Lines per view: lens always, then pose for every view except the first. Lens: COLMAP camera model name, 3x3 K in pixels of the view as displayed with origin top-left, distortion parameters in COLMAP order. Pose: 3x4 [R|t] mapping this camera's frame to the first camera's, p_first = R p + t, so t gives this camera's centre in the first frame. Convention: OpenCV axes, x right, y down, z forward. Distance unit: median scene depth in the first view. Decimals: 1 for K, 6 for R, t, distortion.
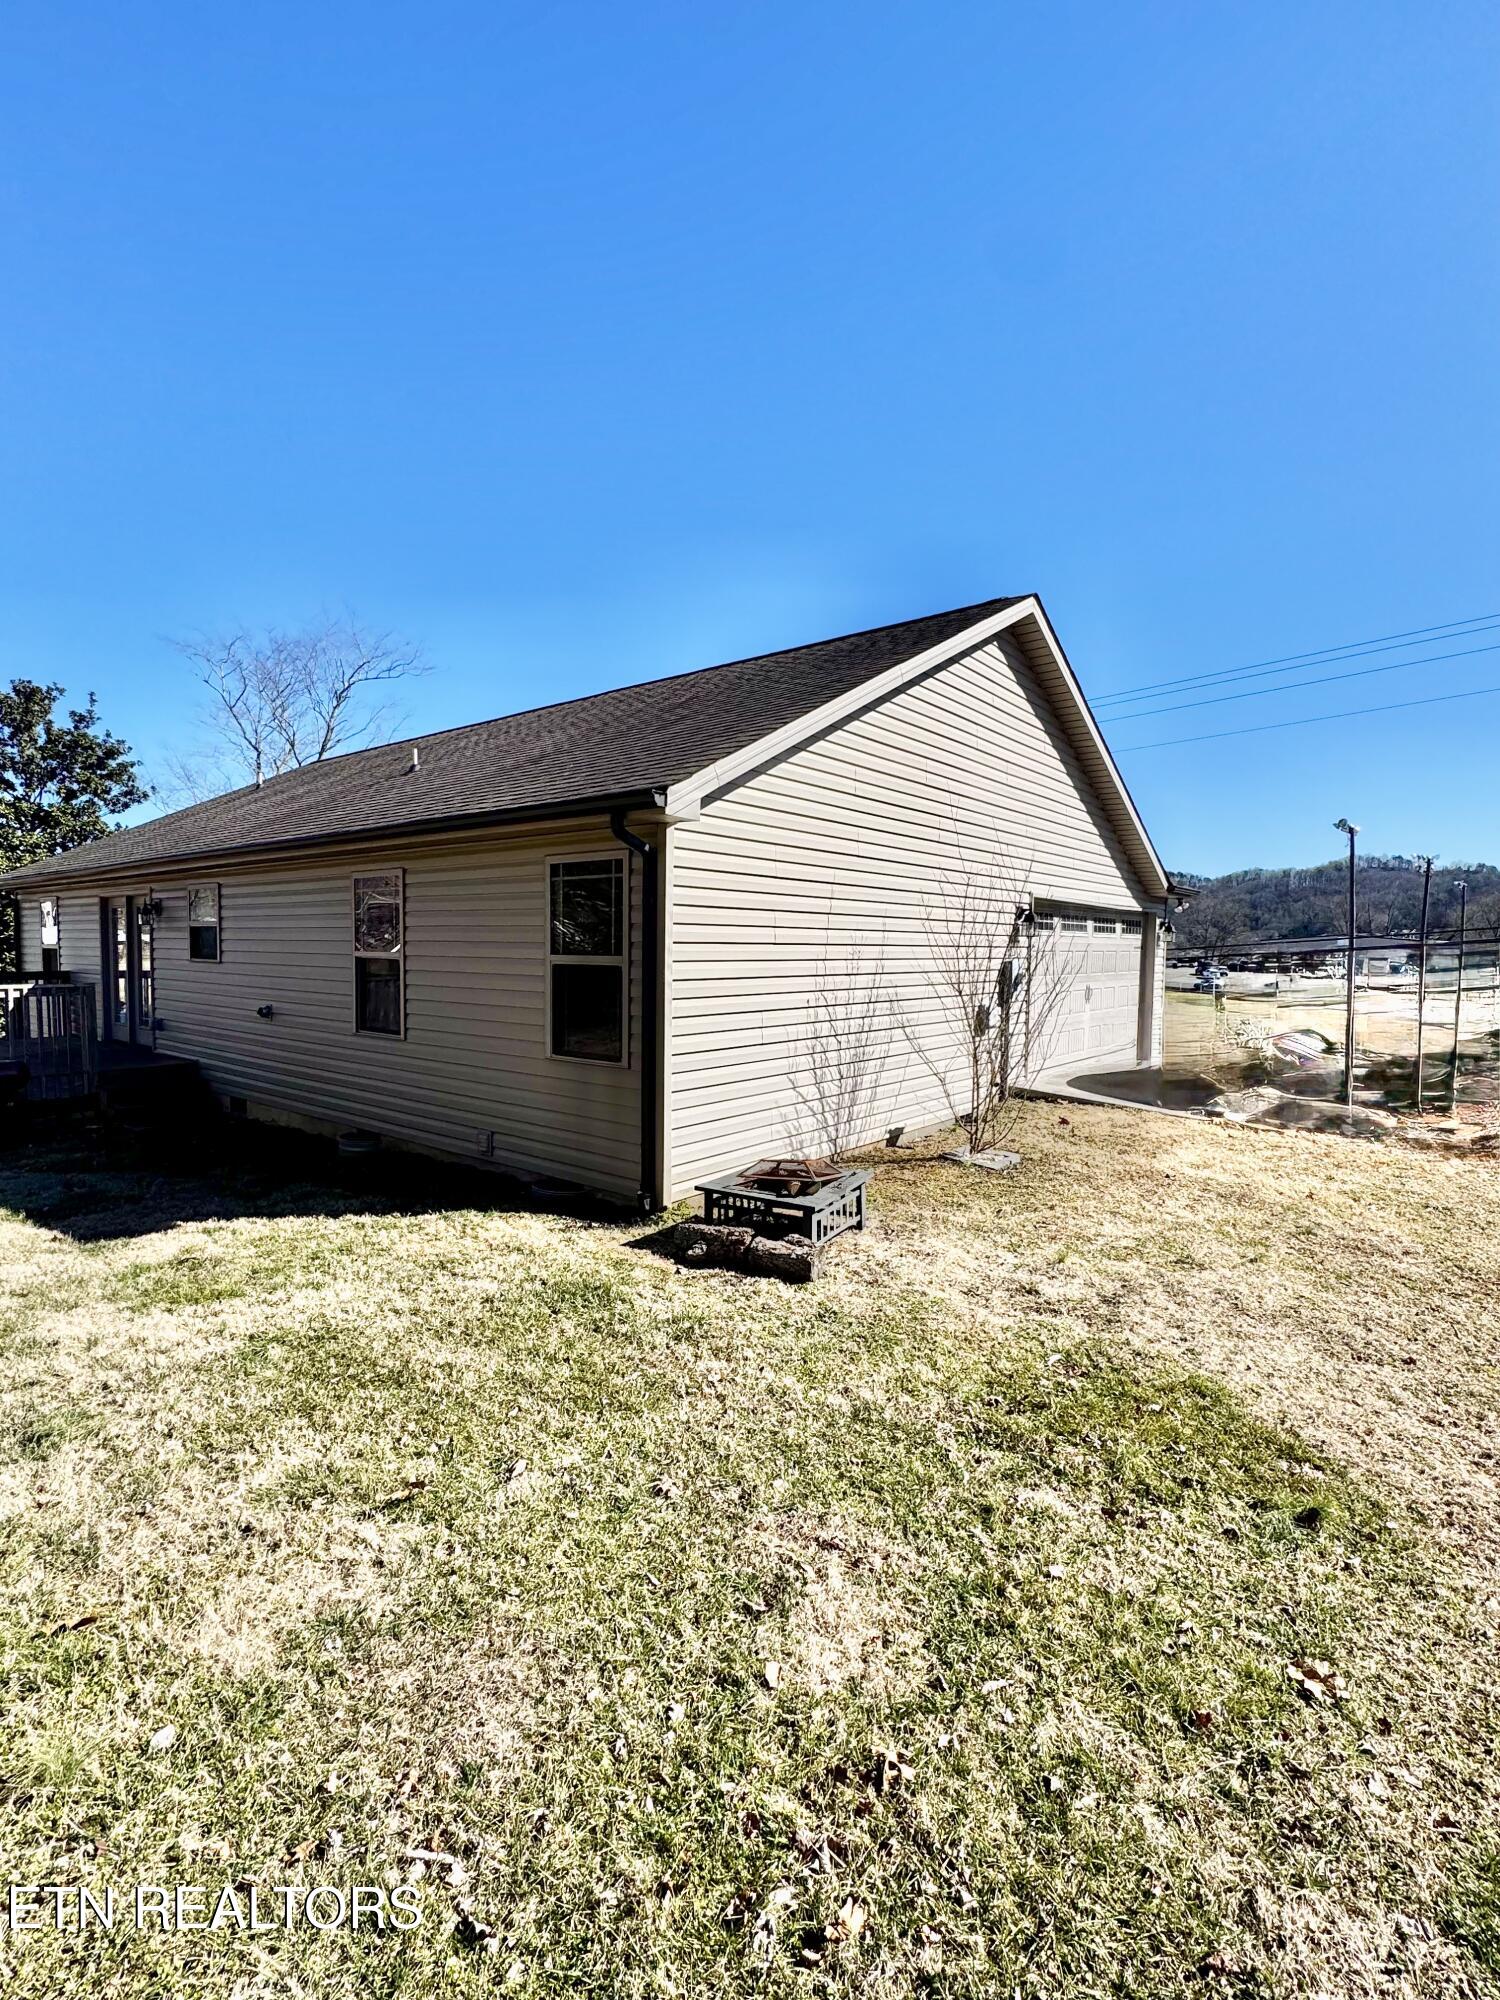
lens RADIAL K [[937.4, 0, 760.7], [0, 937.4, 1000.9], [0, 0, 1]] dist [-0.006211, 0.001698]
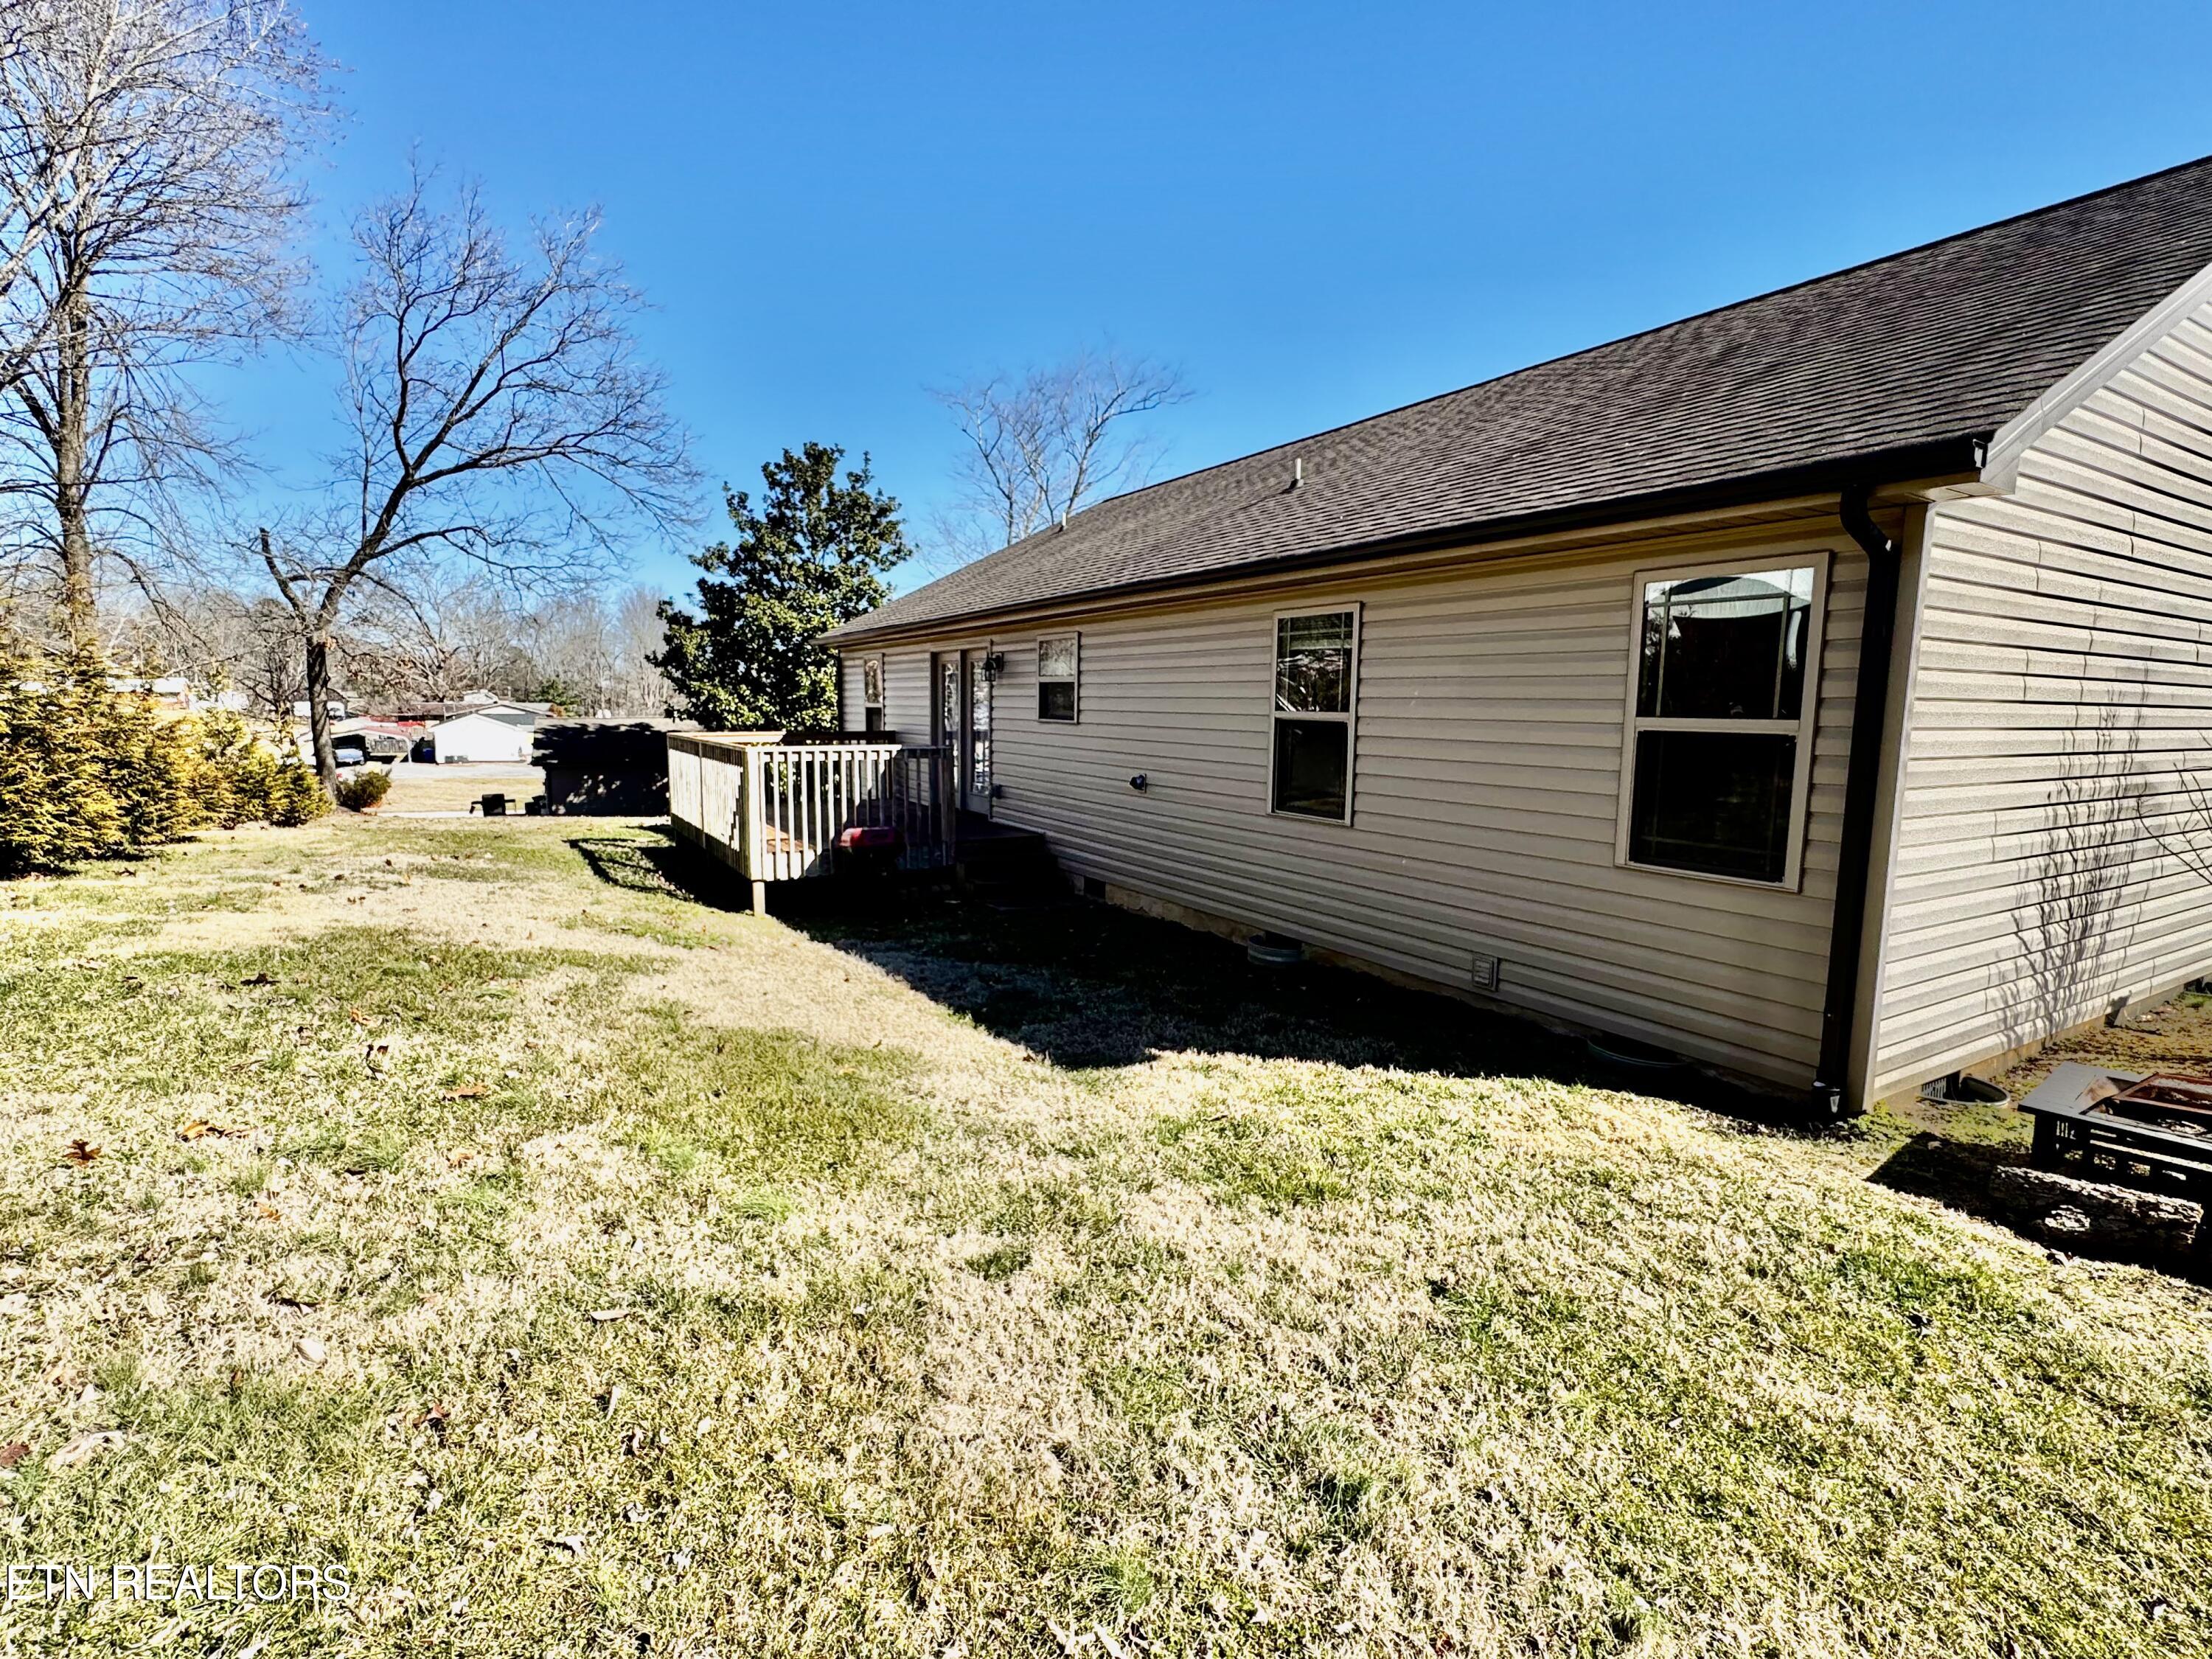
lens RADIAL K [[1036.8, 0, 1106.0], [0, 1036.8, 829.5], [0, 0, 1]] dist [-0.006211, 0.001698]
pose [[0.936687, 0.043711, -0.347429, -0.296481], [-0.023618, 0.997805, 0.061862, -0.004142], [0.349370, -0.049740, 0.935664, 0.137207]]
